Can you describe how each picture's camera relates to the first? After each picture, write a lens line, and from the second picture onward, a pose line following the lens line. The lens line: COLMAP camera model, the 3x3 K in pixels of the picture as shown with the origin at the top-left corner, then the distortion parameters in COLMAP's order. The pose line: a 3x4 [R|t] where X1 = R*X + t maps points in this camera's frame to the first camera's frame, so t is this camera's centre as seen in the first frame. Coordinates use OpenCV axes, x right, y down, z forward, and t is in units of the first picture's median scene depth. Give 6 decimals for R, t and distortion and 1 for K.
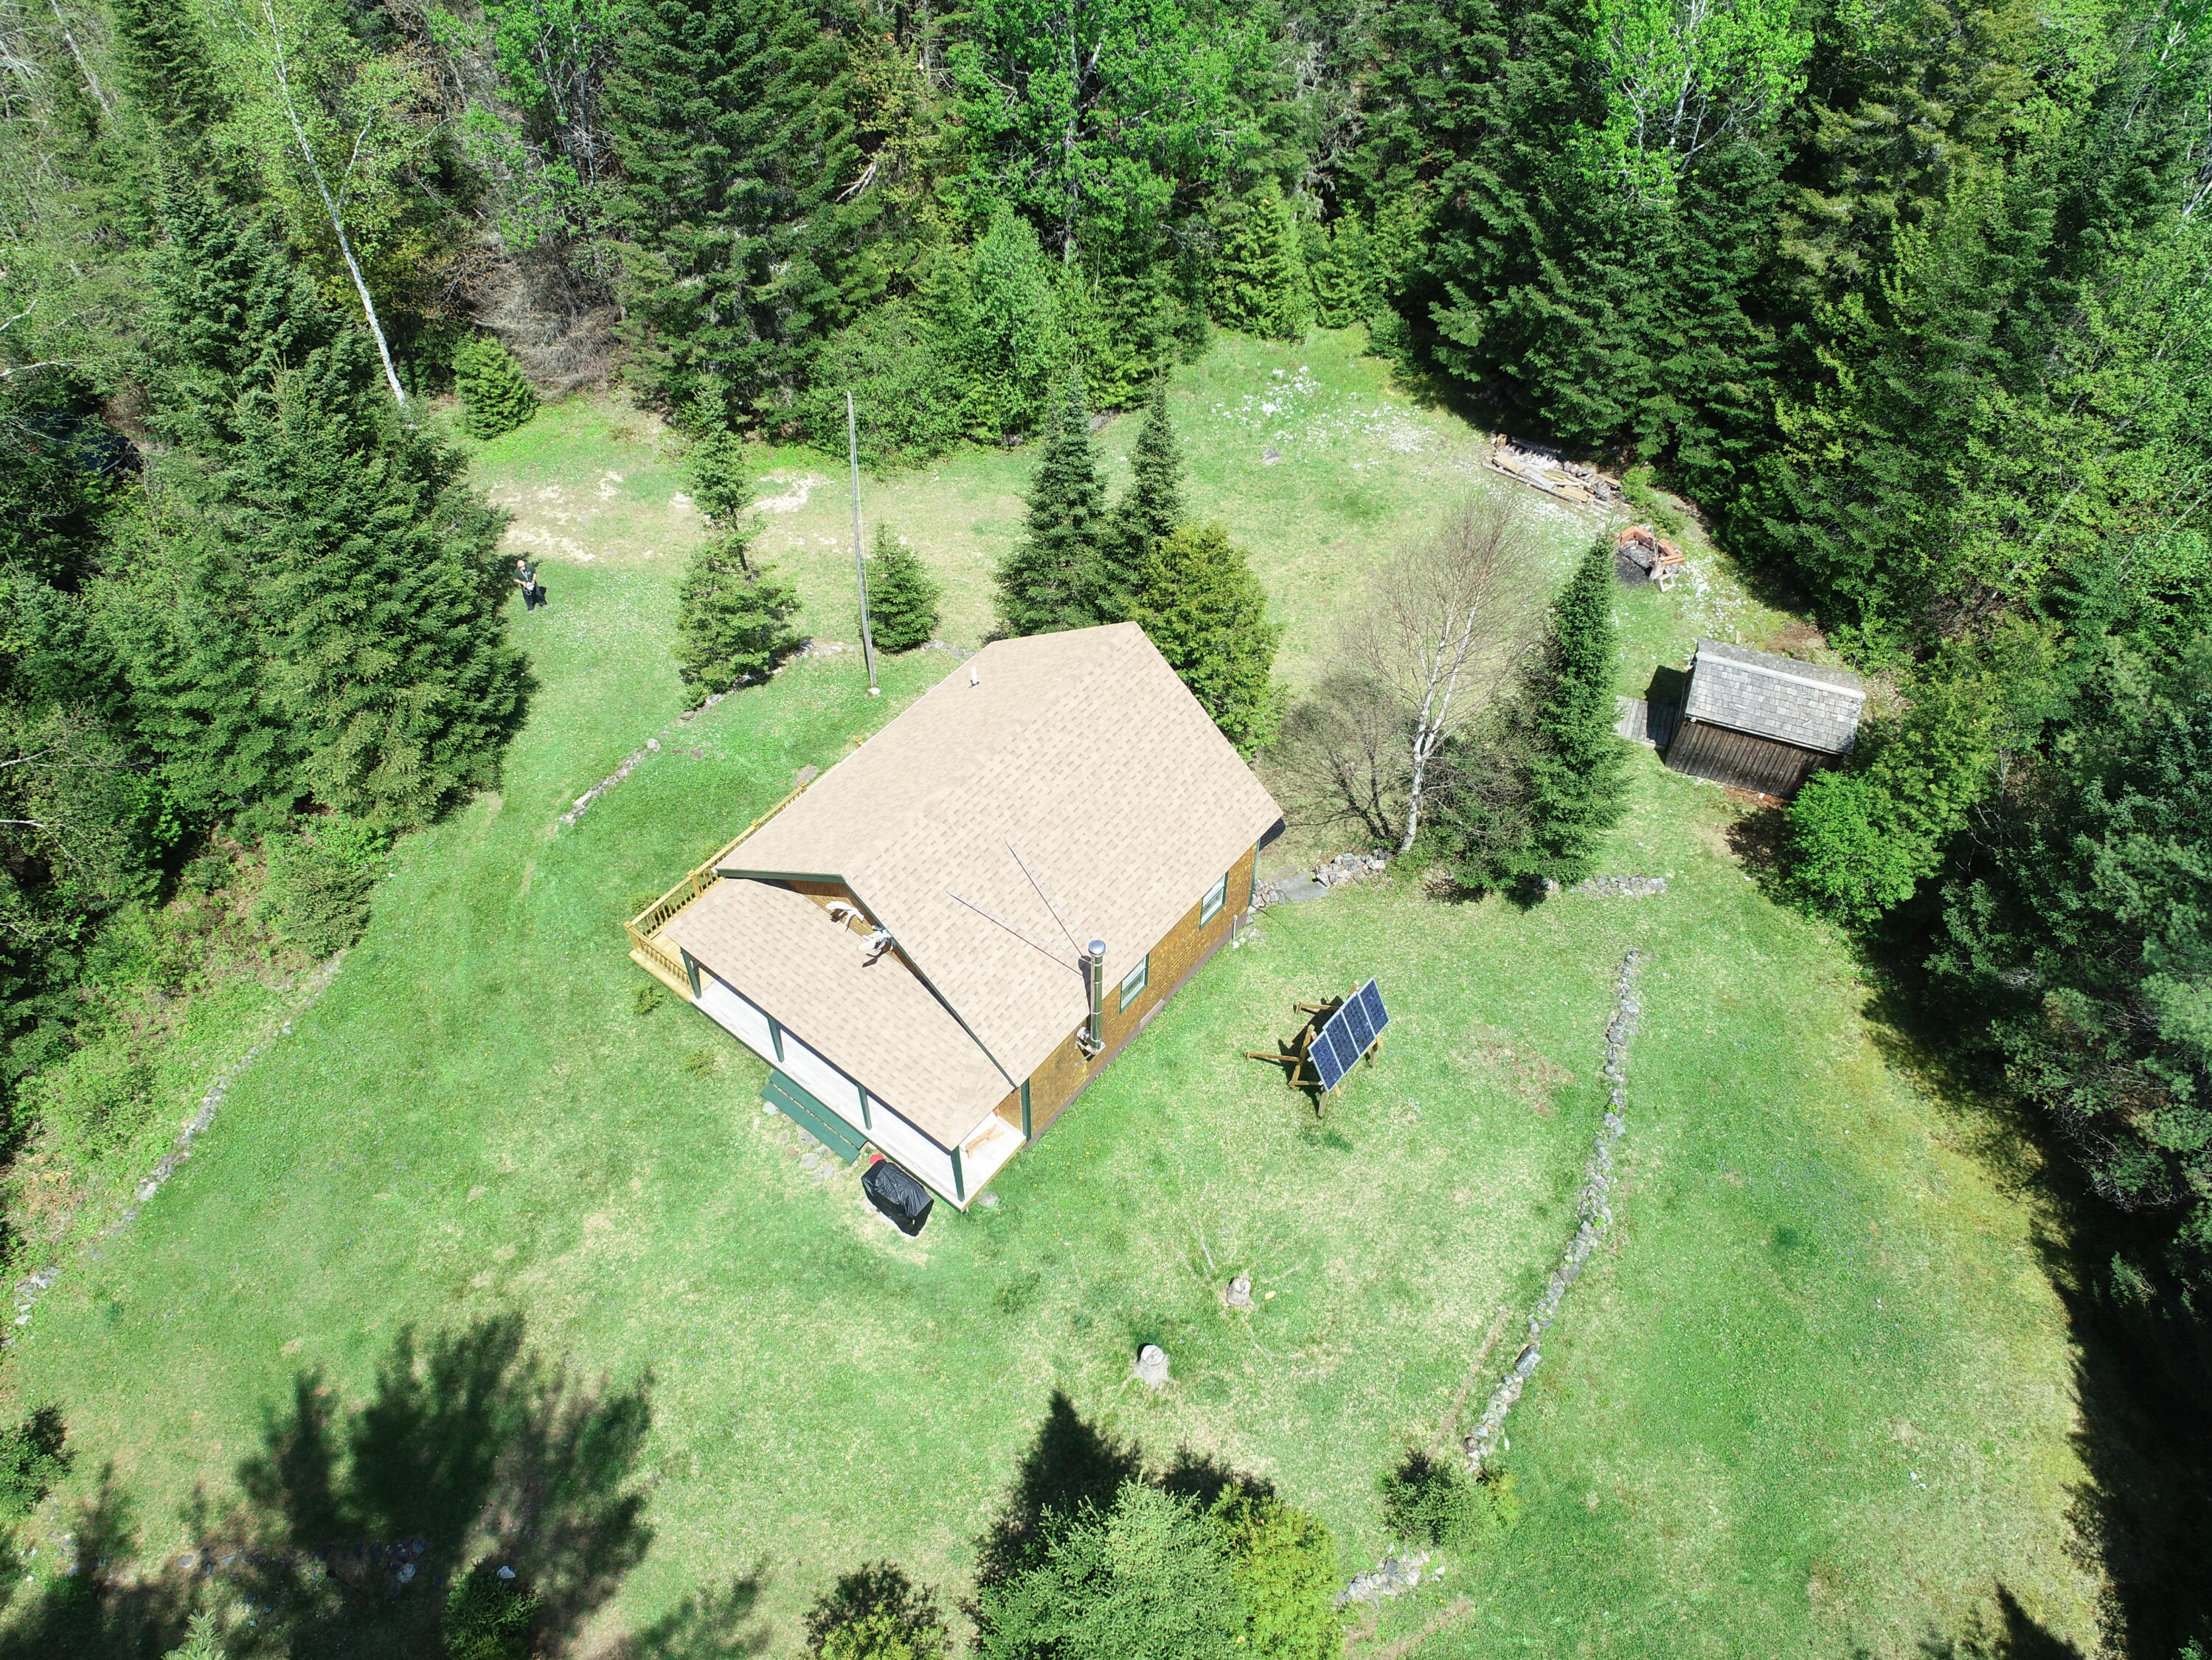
lens RADIAL K [[1674.8, 0, 1104.4], [0, 1674.8, 835.6], [0, 0, 1]] dist [0.004049, -0.004773]
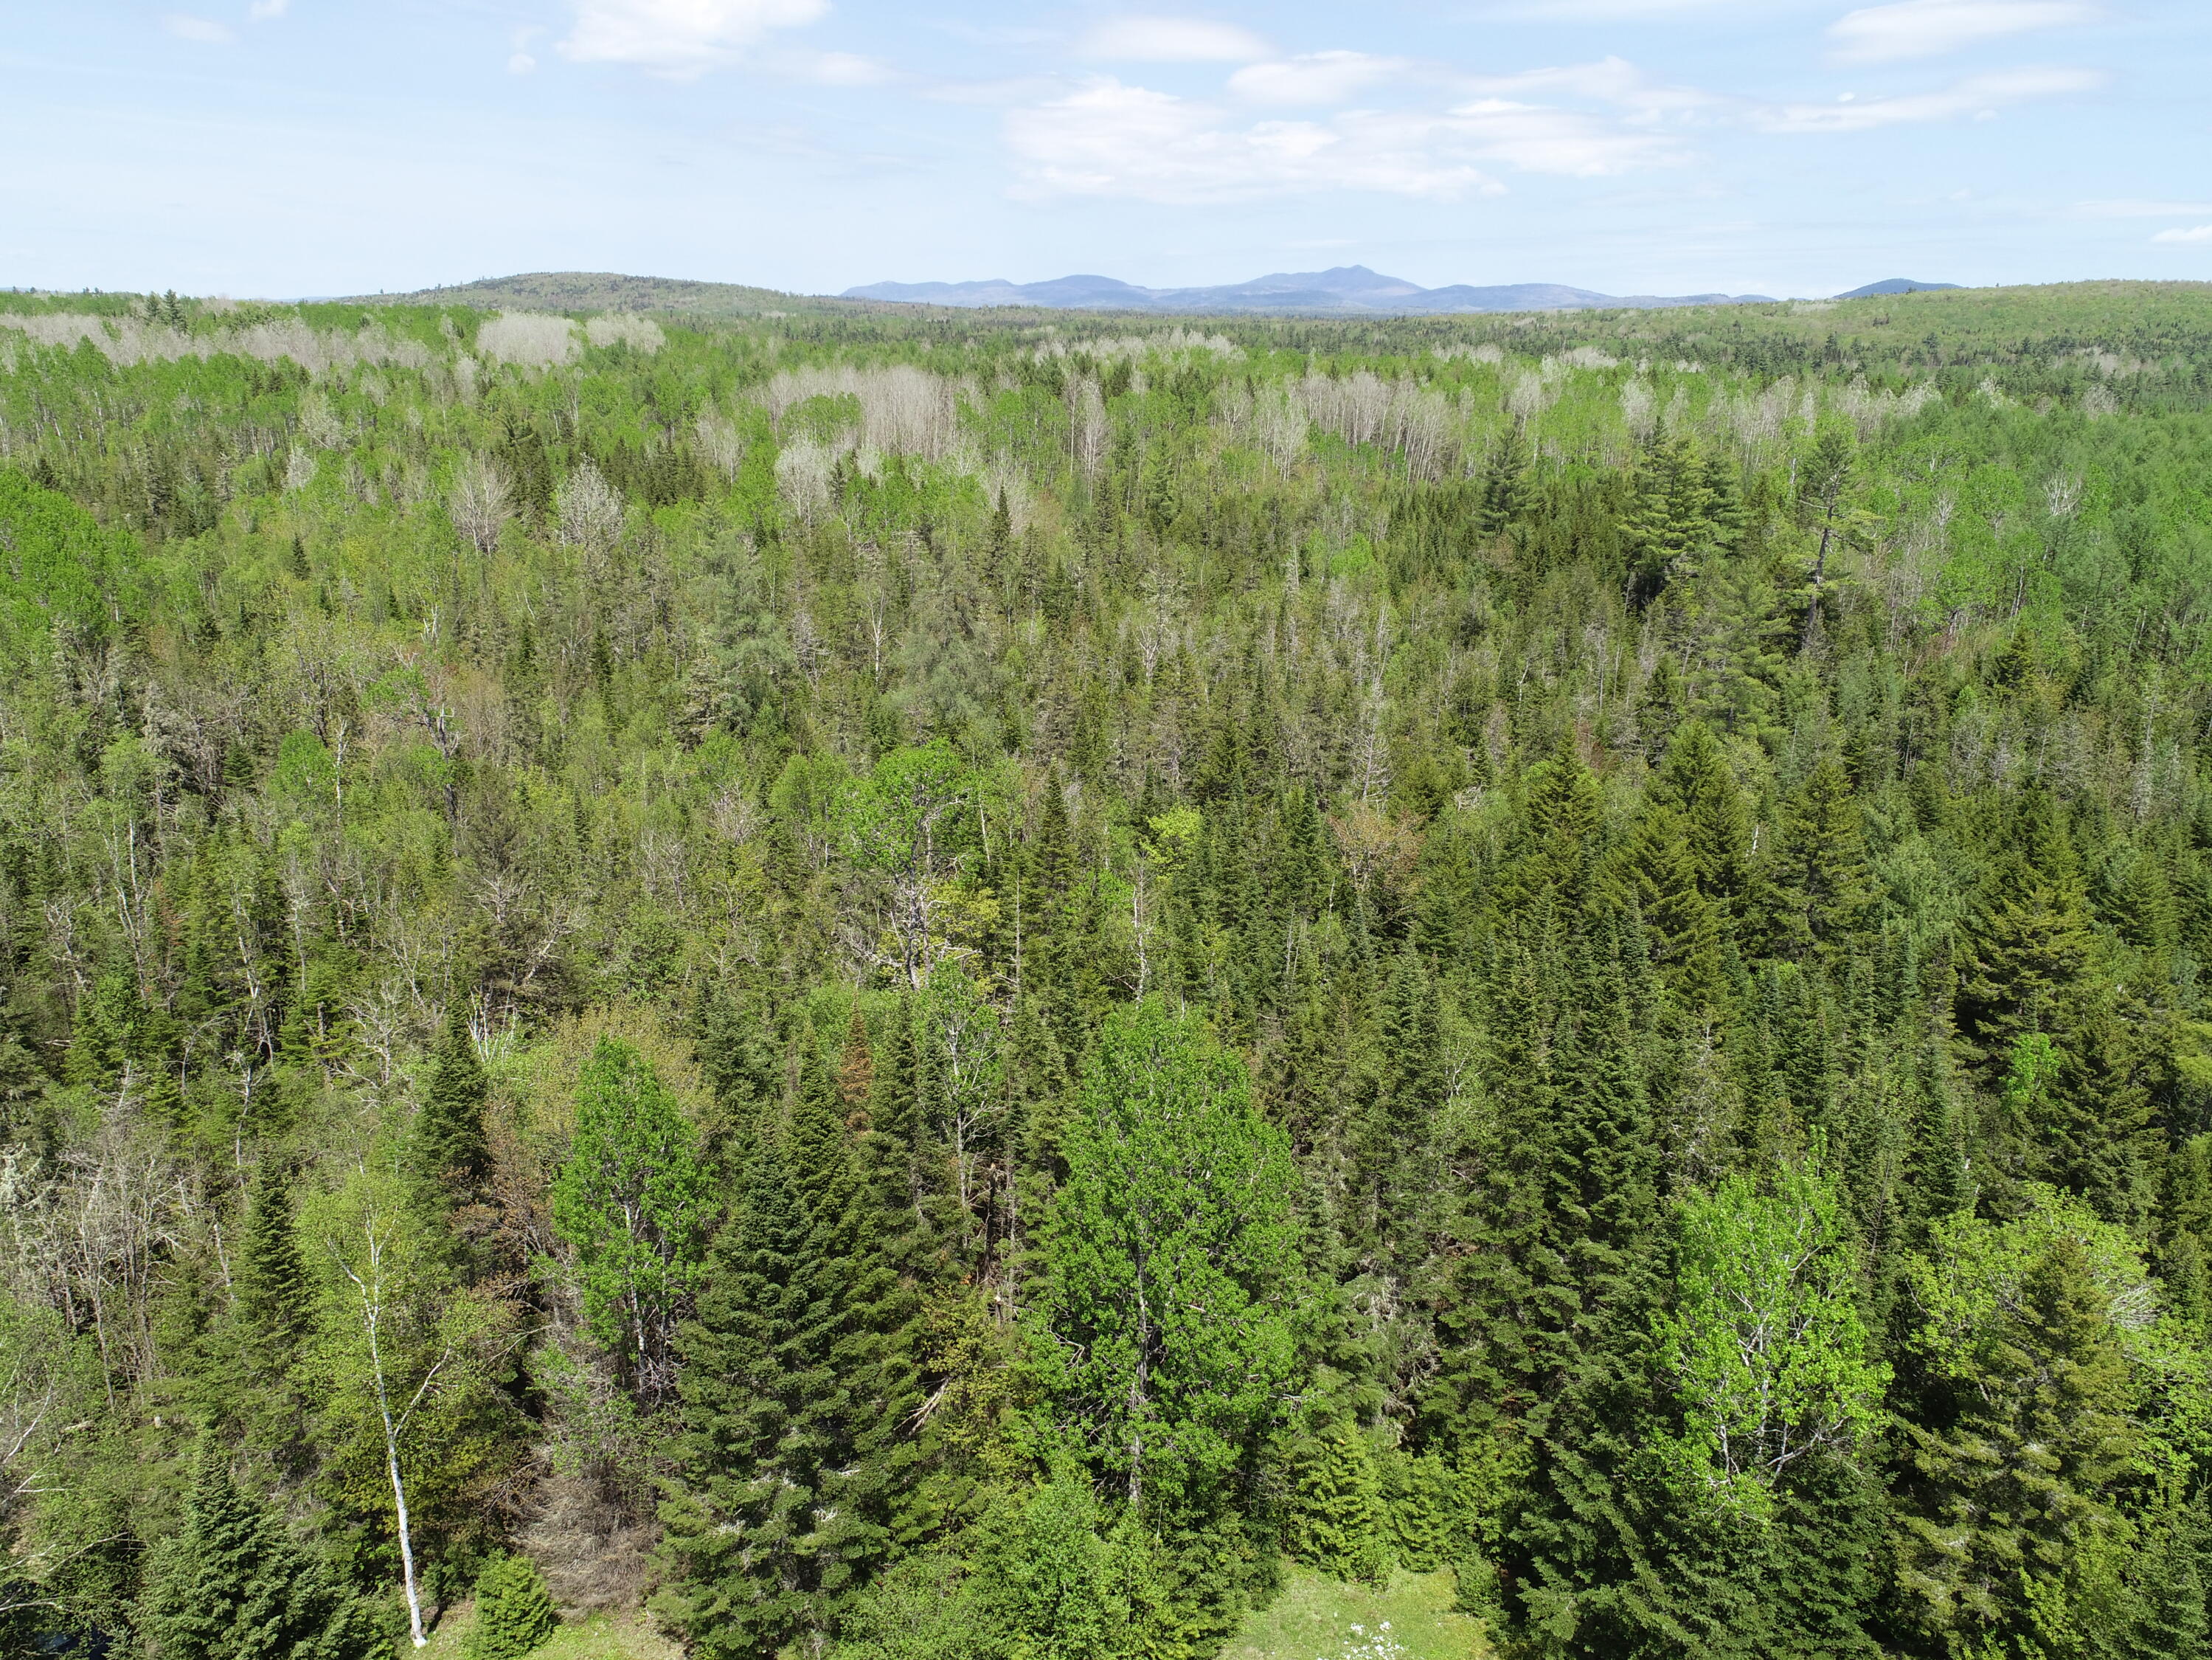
lens RADIAL K [[1674.8, 0, 1105.1], [0, 1674.8, 844.1], [0, 0, 1]] dist [0.004049, -0.004773]
pose [[0.996365, 0.029683, -0.079851, 0.033097], [-0.068471, 0.836715, -0.543341, -0.157246], [0.050685, 0.546834, 0.835706, -0.004579]]
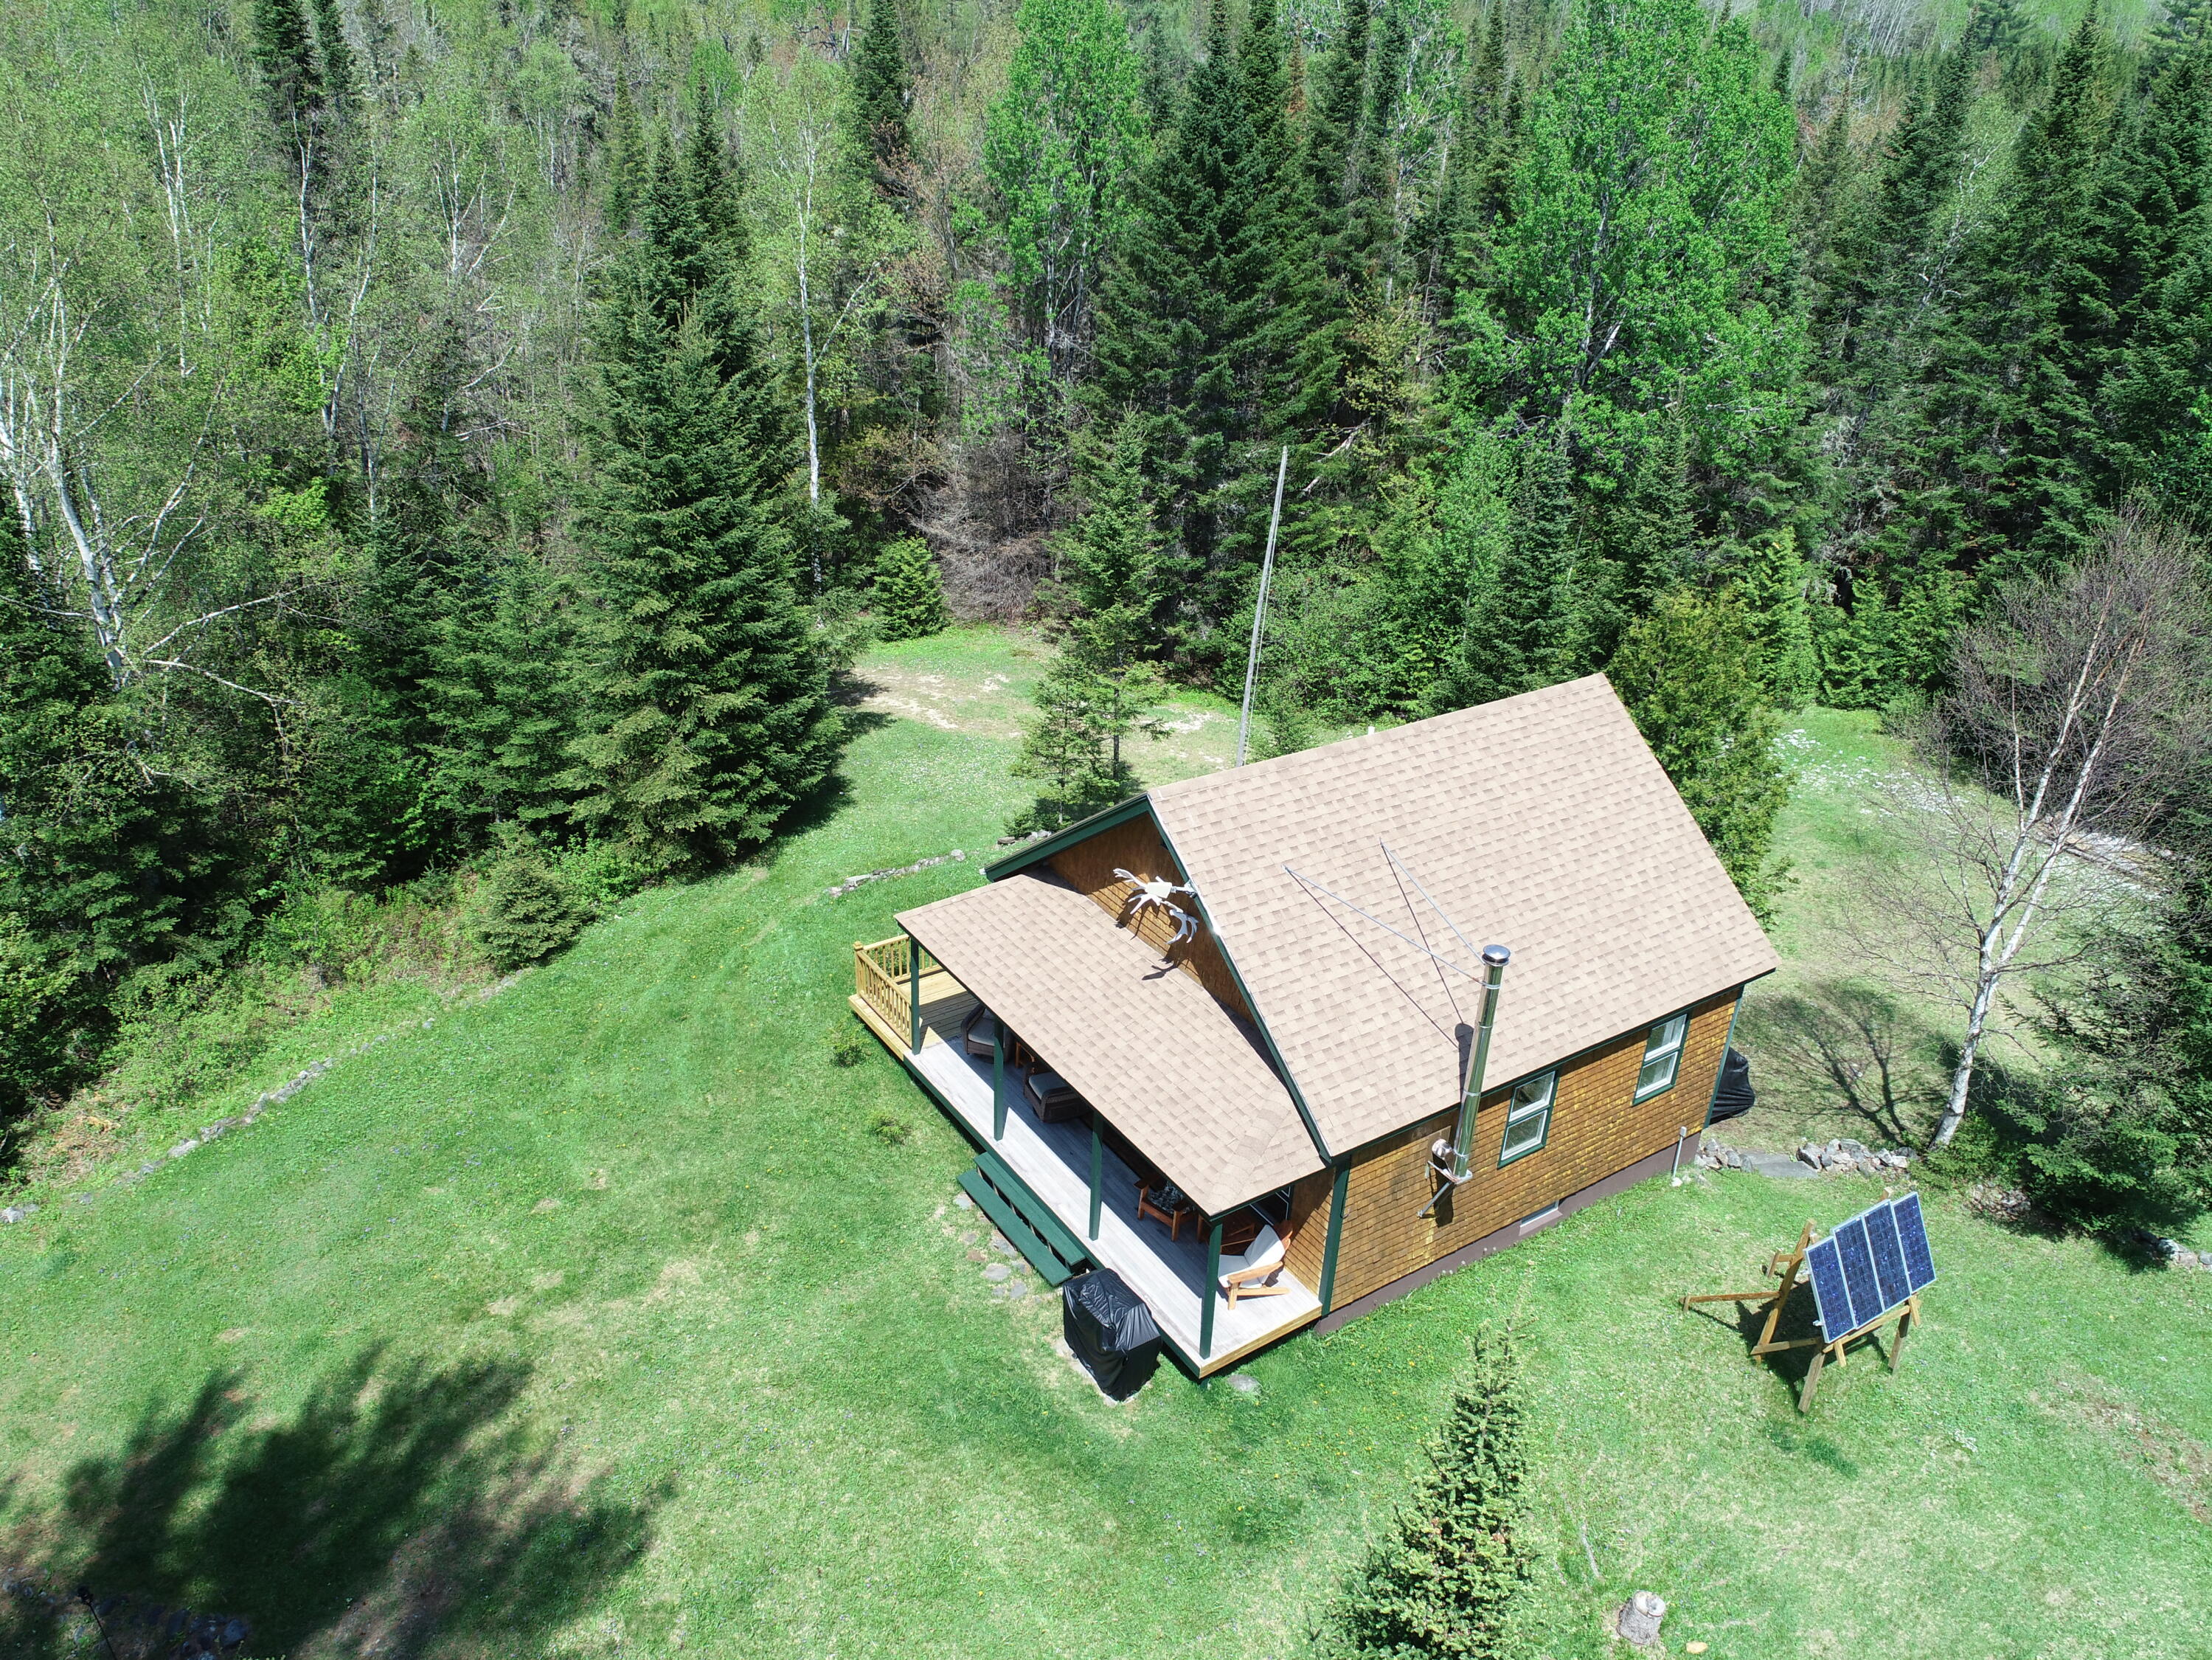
lens RADIAL K [[1674.8, 0, 1105.4], [0, 1674.8, 827.3], [0, 0, 1]] dist [0.004049, -0.004773]
pose [[0.954753, 0.161968, -0.249425, 0.003338], [-0.247664, 0.897332, -0.365318, 0.200328], [0.164648, 0.410562, 0.896844, 0.246762]]
